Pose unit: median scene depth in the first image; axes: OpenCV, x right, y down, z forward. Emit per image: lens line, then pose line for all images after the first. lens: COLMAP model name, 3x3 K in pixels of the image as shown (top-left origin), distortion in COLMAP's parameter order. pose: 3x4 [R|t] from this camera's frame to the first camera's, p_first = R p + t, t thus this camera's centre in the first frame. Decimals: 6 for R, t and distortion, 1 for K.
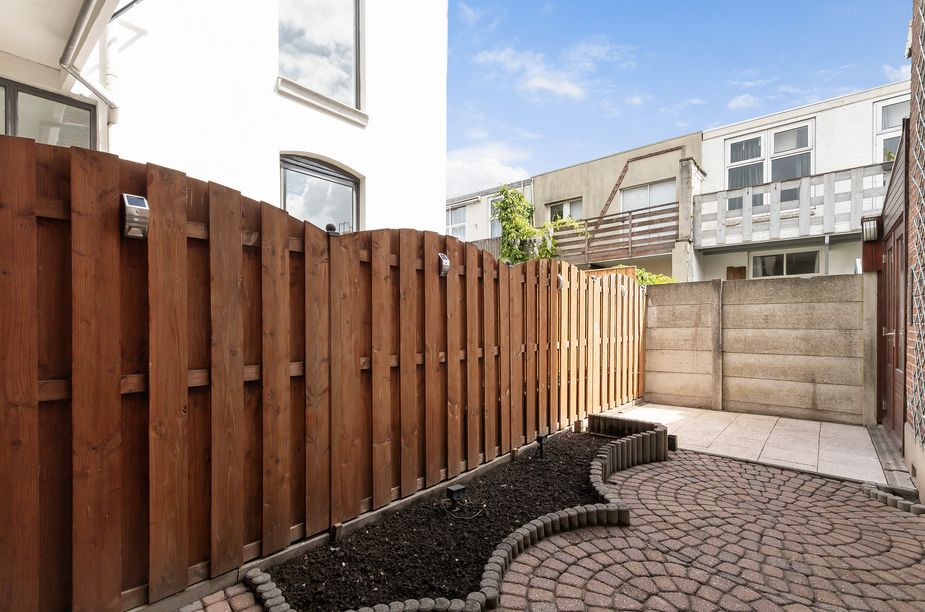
lens RADIAL K [[432.8, 0, 458.2], [0, 432.8, 328.8], [0, 0, 1]] dist [0.002505, -0.000257]
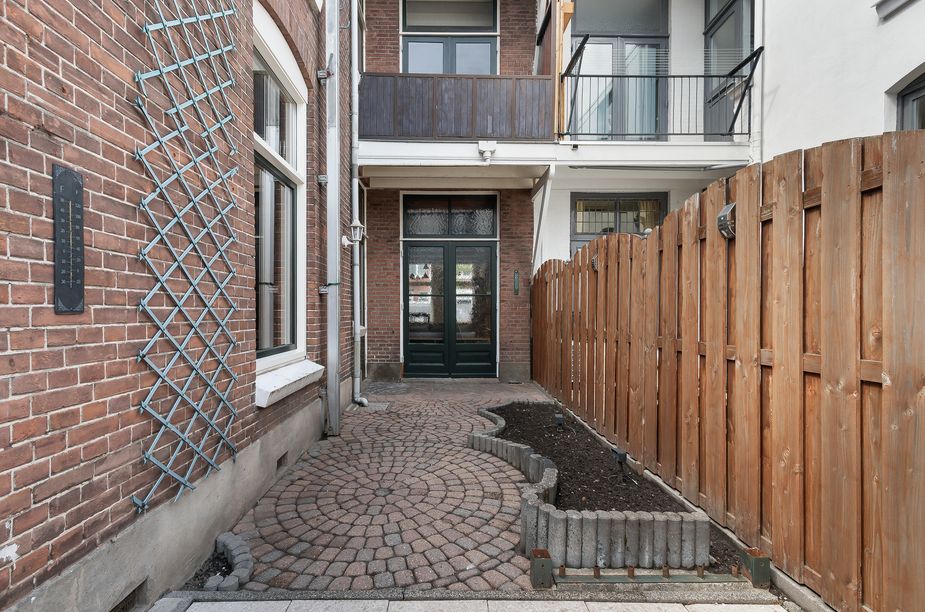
lens RADIAL K [[439.2, 0, 452.5], [0, 439.2, 300.9], [0, 0, 1]] dist [0.006414, -0.001495]
pose [[-0.762295, -0.010353, -0.647147, 0.967979], [-0.006745, 0.999945, -0.008052, -0.007057], [0.647195, -0.001773, -0.762323, 1.448544]]
